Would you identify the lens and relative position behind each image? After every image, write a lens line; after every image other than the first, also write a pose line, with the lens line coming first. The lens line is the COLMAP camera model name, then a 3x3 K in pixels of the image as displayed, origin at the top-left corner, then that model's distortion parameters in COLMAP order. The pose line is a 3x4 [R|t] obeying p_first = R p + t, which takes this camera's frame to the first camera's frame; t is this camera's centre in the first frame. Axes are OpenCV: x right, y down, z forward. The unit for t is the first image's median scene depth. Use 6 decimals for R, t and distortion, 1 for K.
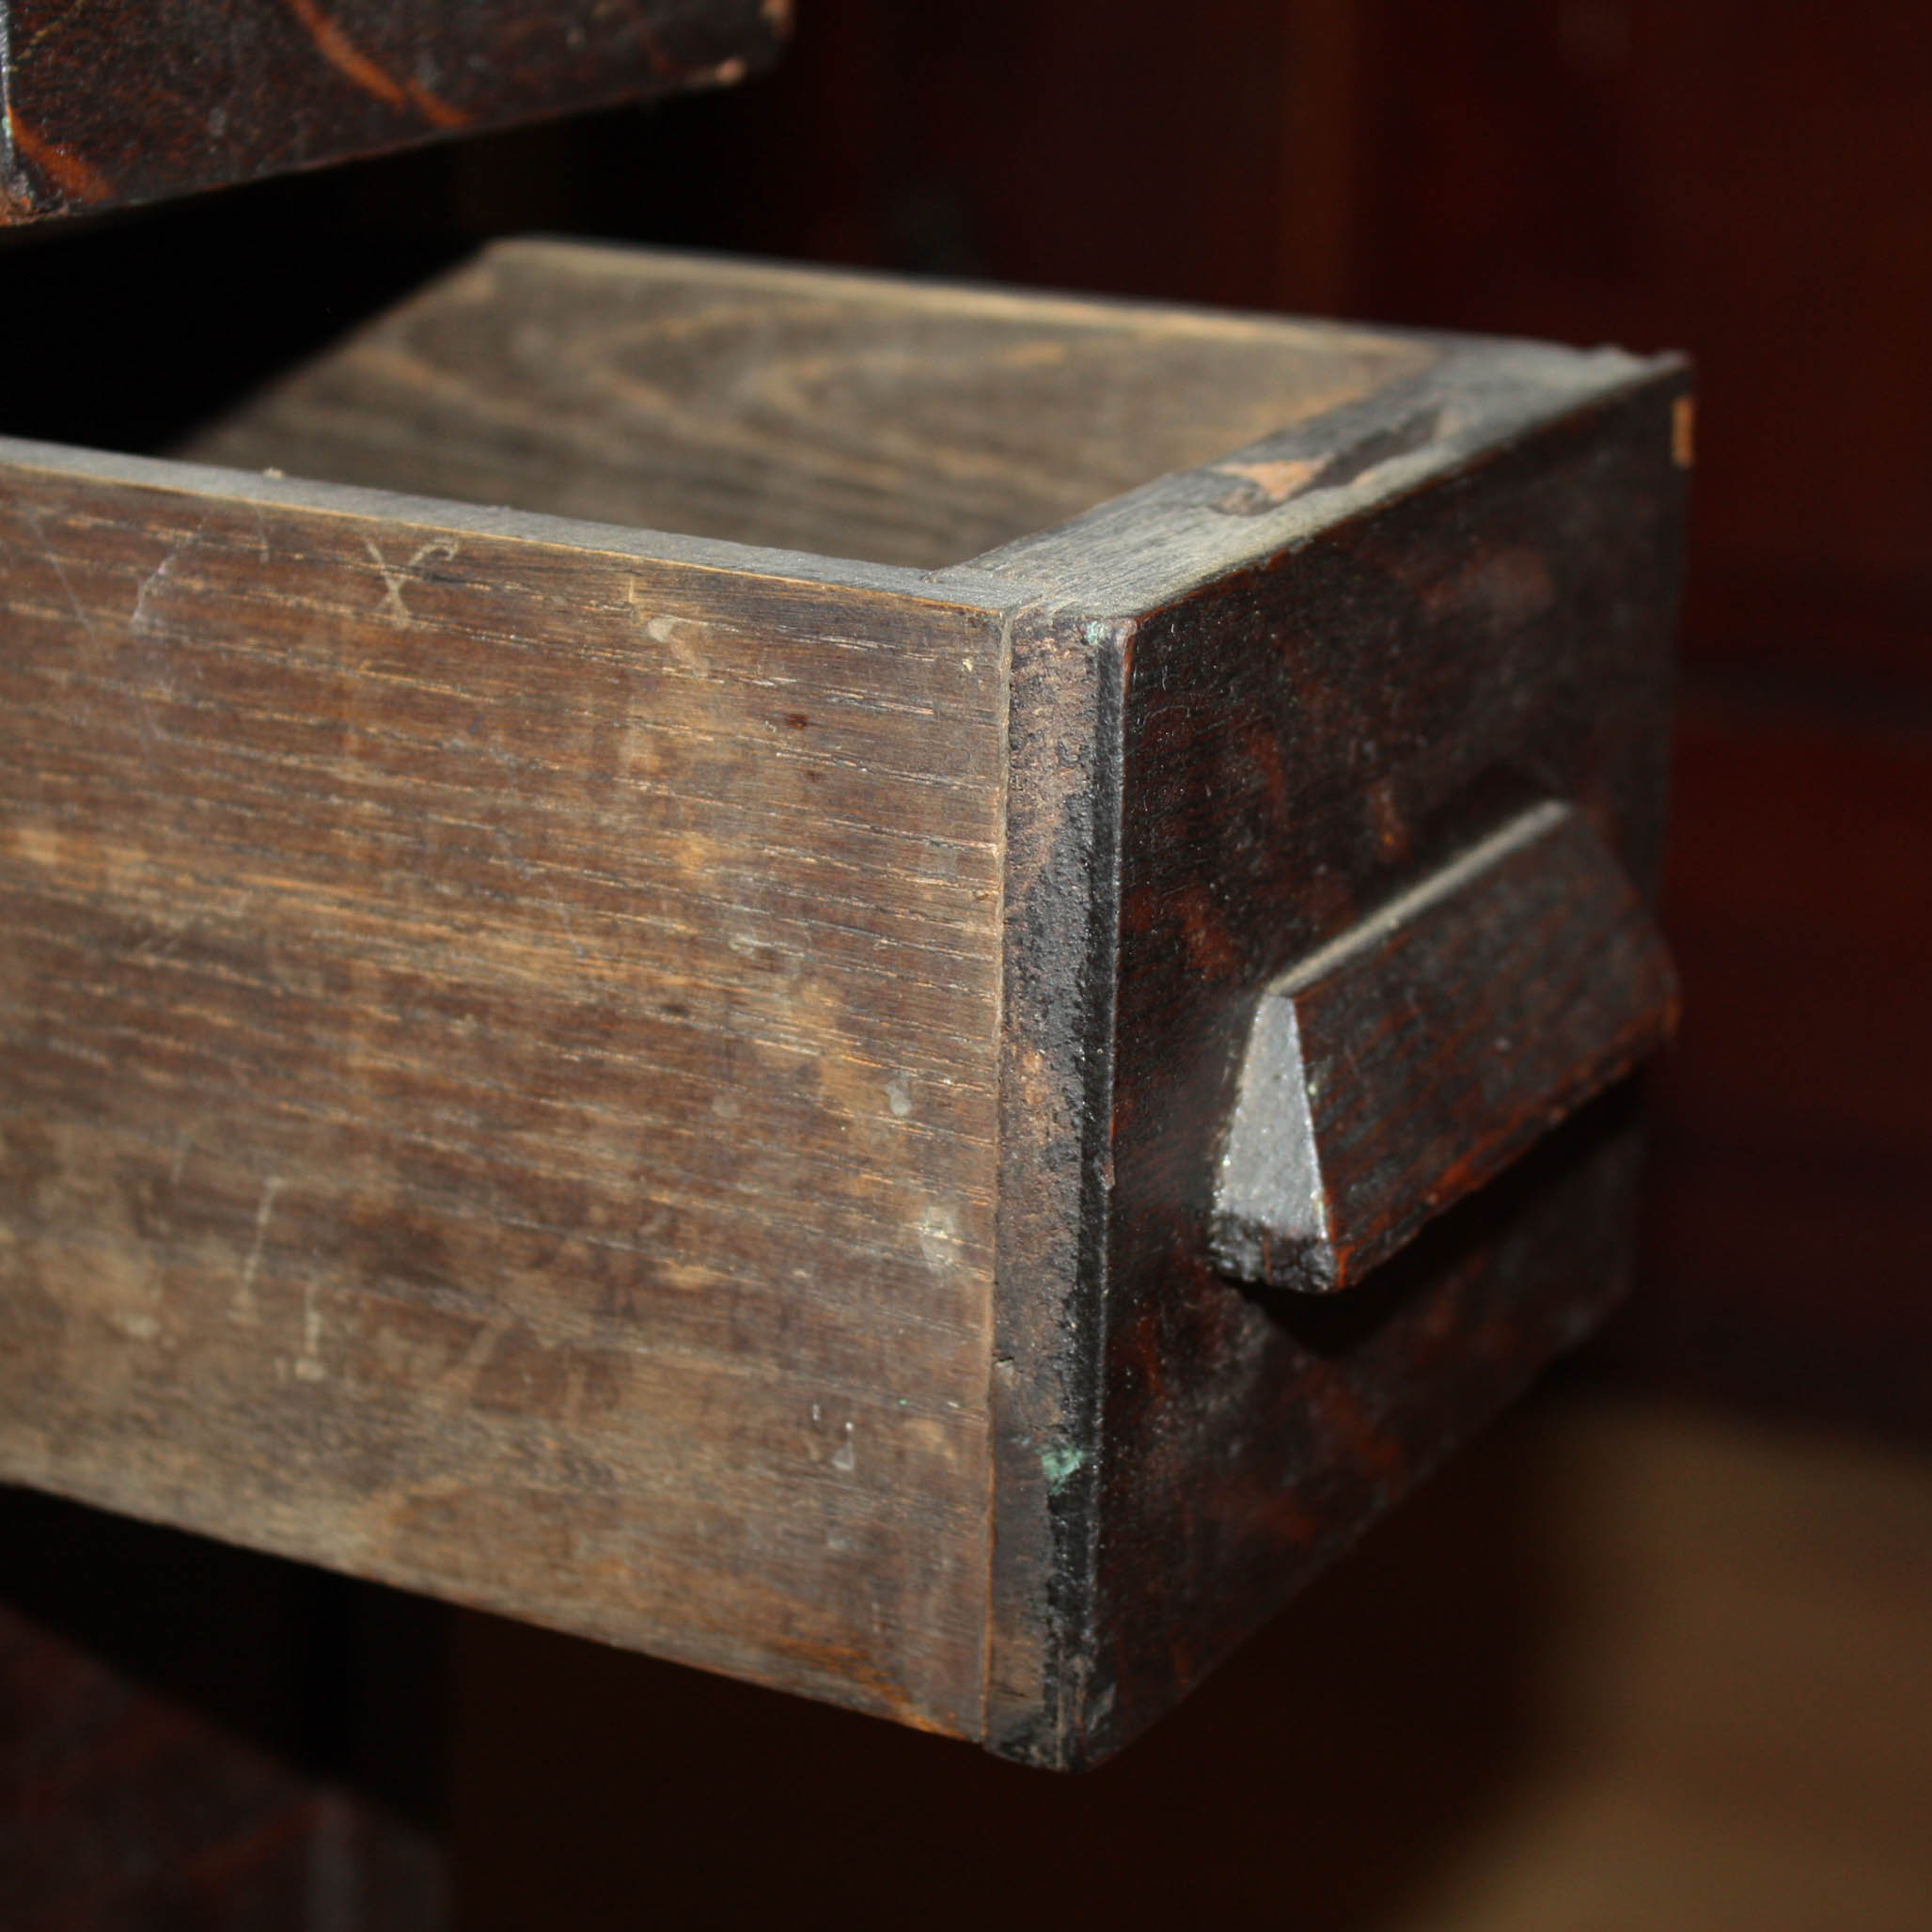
lens RADIAL K [[4837.1, 0, 966.0], [0, 4837.1, 966.0], [0, 0, 1]] dist [-0.016563, -0.084833]
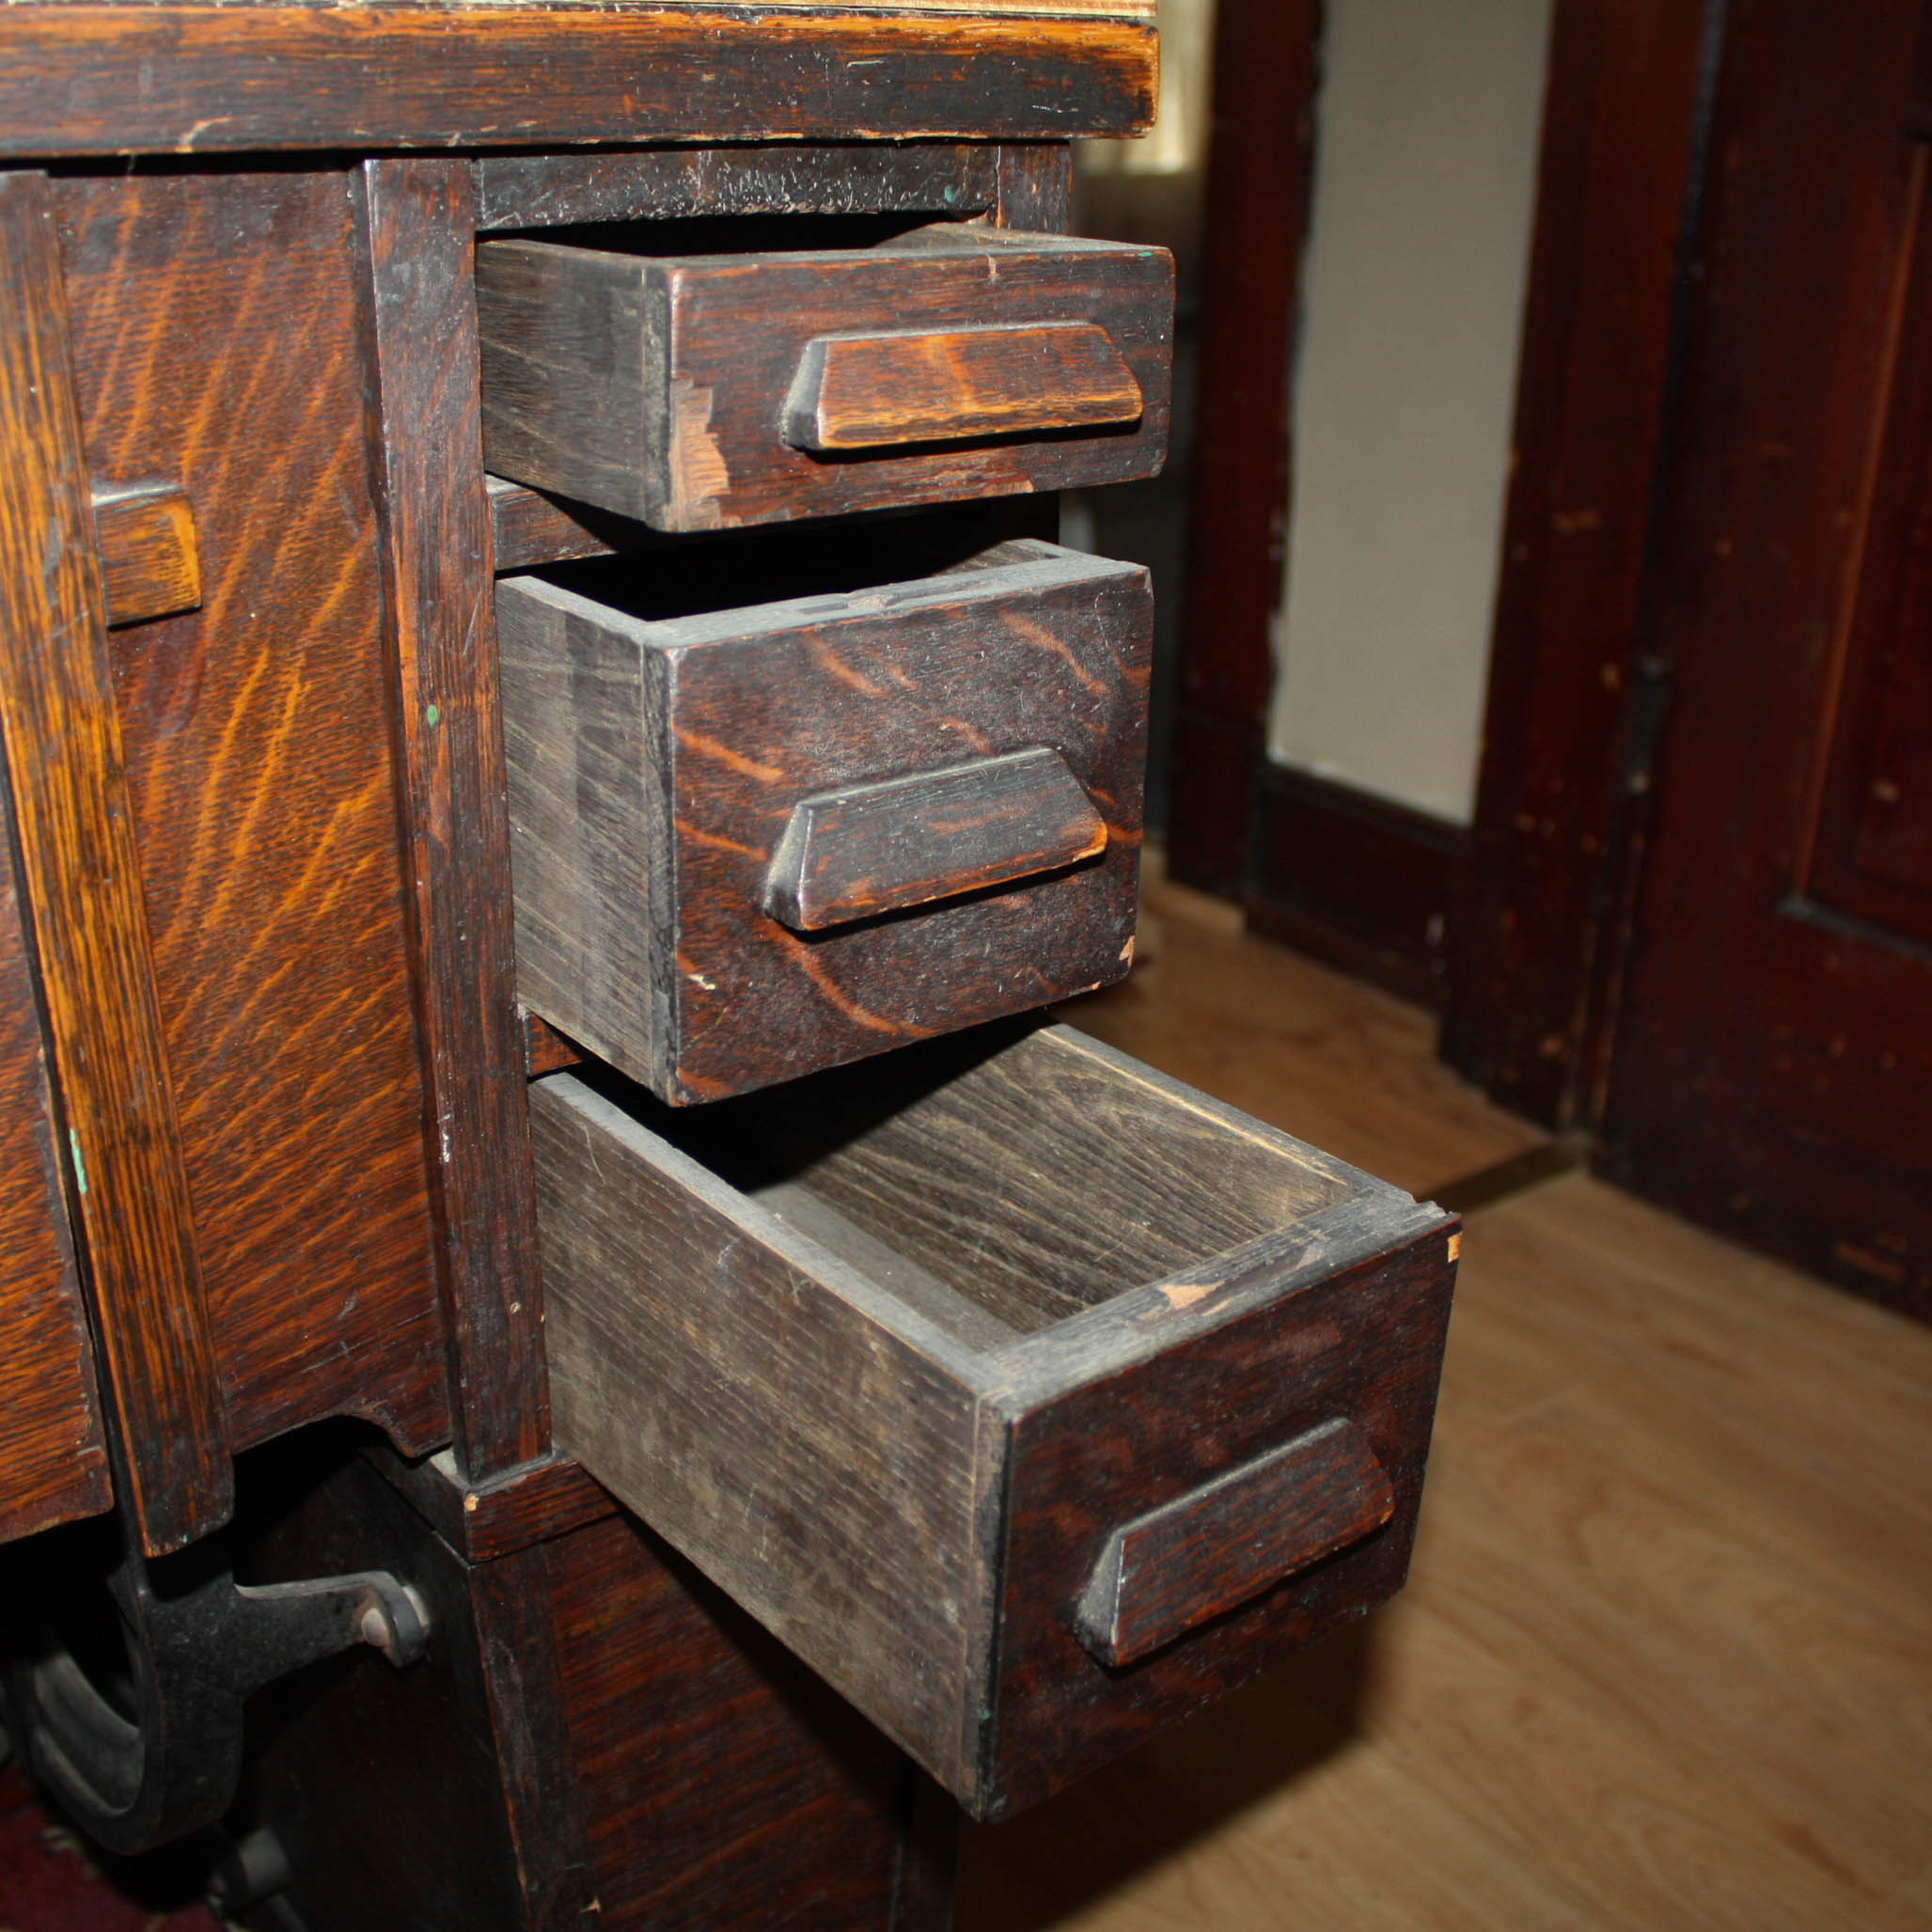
lens RADIAL K [[2382.6, 0, 966.0], [0, 2382.6, 966.0], [0, 0, 1]] dist [-0.167301, 0.139222]
pose [[0.930635, 0.162575, -0.327854, 0.310023], [-0.143463, 0.986266, 0.081836, -0.332158], [0.336655, -0.029125, 0.941177, -0.081056]]
